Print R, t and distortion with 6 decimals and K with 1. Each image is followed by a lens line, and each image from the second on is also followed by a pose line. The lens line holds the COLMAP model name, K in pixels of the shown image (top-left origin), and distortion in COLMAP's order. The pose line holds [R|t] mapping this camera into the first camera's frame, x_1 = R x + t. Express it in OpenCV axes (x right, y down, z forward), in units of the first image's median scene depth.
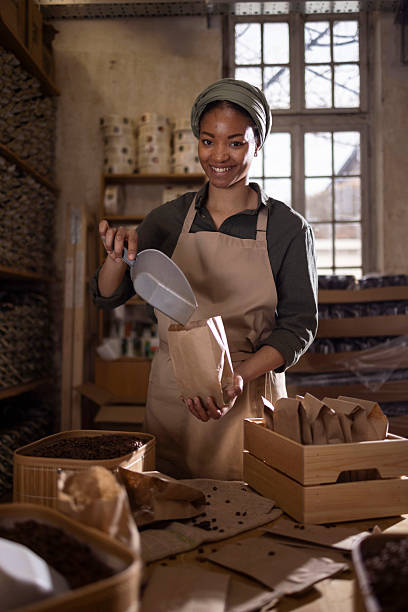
lens RADIAL K [[613.2, 0, 204.0], [0, 613.2, 306.0], [0, 0, 1]] dist [0.005772, 0.002563]
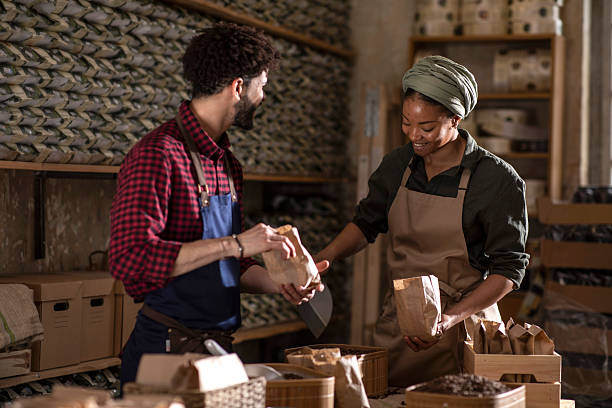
lens RADIAL K [[1467.5, 0, 305.7], [0, 1467.5, 214.4], [0, 0, 1]] dist [0.051363, 0.176849]
pose [[0.954782, 0.017927, -0.296767, 0.235513], [-0.008060, 0.999374, 0.034439, -0.063189], [0.297199, -0.030490, 0.954329, -0.705729]]
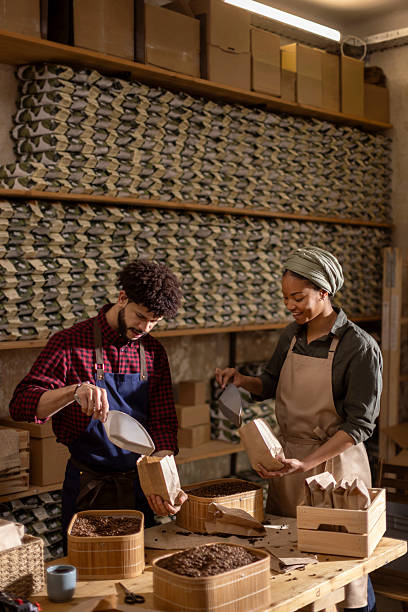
lens RADIAL K [[884.3, 0, 204.0], [0, 884.3, 306.0], [0, 0, 1]] dist [0.001632, 0.058817]
pose [[0.770925, 0.000034, -0.636927, 0.459092], [0.033604, 0.998605, 0.040726, -0.132666], [0.636039, -0.052800, 0.769848, -0.316458]]
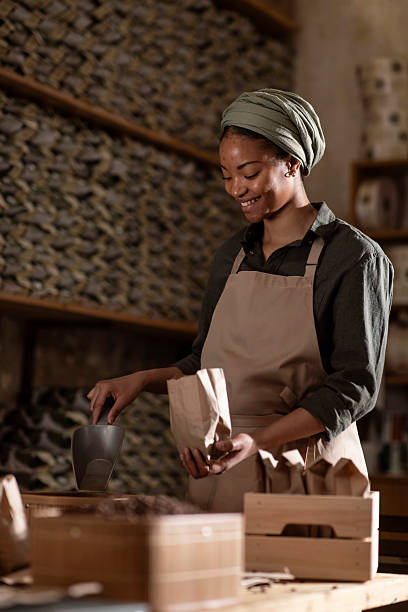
lens RADIAL K [[1520.5, 0, 204.0], [0, 1520.5, 306.0], [0, 0, 1]] dist [0.065594, 0.321176]
pose [[0.896594, -0.018343, -0.442473, 0.344720], [-0.016739, 0.997024, -0.075250, 0.034125], [0.442537, 0.074875, 0.893619, -0.351132]]
